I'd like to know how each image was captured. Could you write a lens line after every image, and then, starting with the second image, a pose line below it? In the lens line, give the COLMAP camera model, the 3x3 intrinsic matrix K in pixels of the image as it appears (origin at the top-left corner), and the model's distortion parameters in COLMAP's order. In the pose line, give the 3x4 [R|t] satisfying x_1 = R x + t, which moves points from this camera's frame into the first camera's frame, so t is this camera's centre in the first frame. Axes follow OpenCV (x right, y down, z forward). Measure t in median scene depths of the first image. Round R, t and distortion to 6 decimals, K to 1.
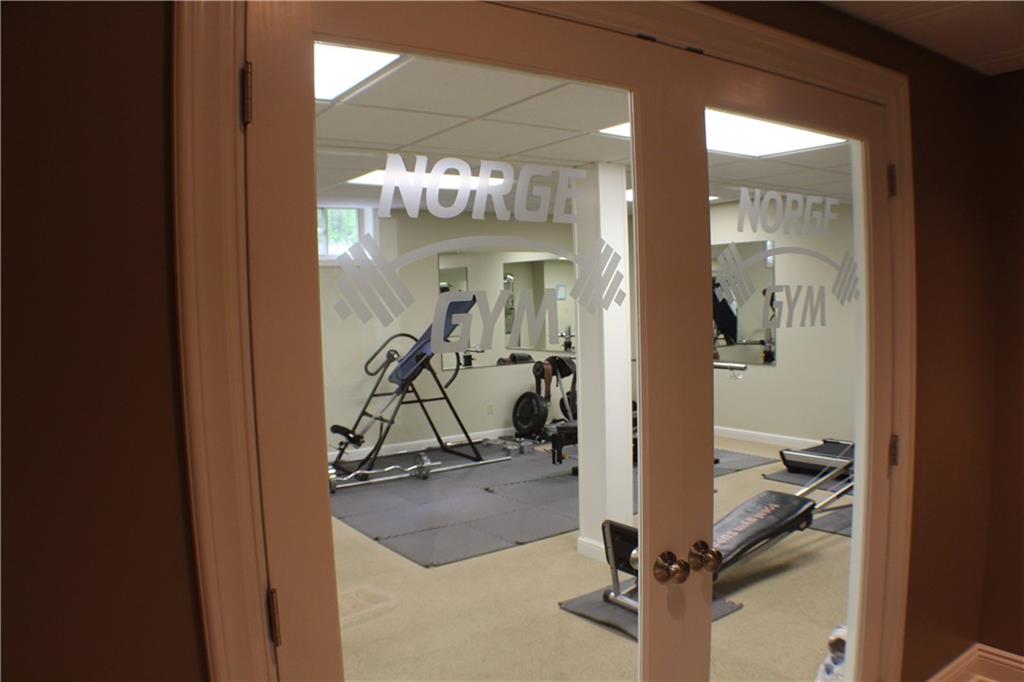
lens RADIAL K [[732.1, 0, 512.4], [0, 732.1, 325.9], [0, 0, 1]] dist [-0.181399, 0.000032]
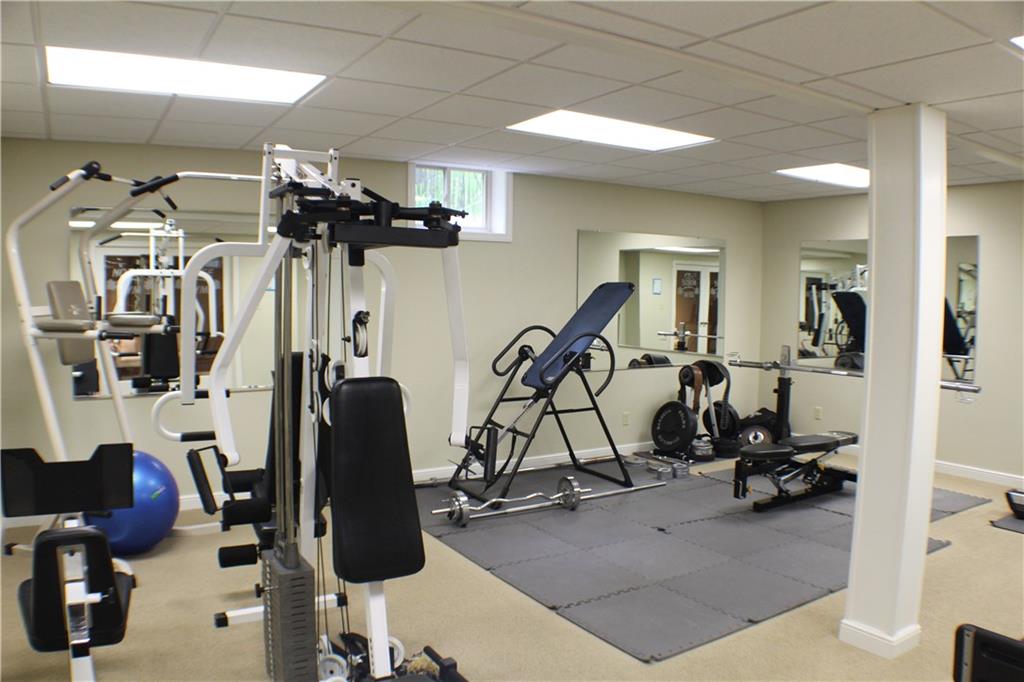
lens RADIAL K [[724.2, 0, 512.0], [0, 724.2, 341.0], [0, 0, 1]] dist [-0.216368, 0.064739]
pose [[0.997291, 0.046546, -0.056964, -0.136615], [-0.044662, 0.998427, 0.033902, 0.001408], [0.058452, -0.031266, 0.997800, 0.193324]]
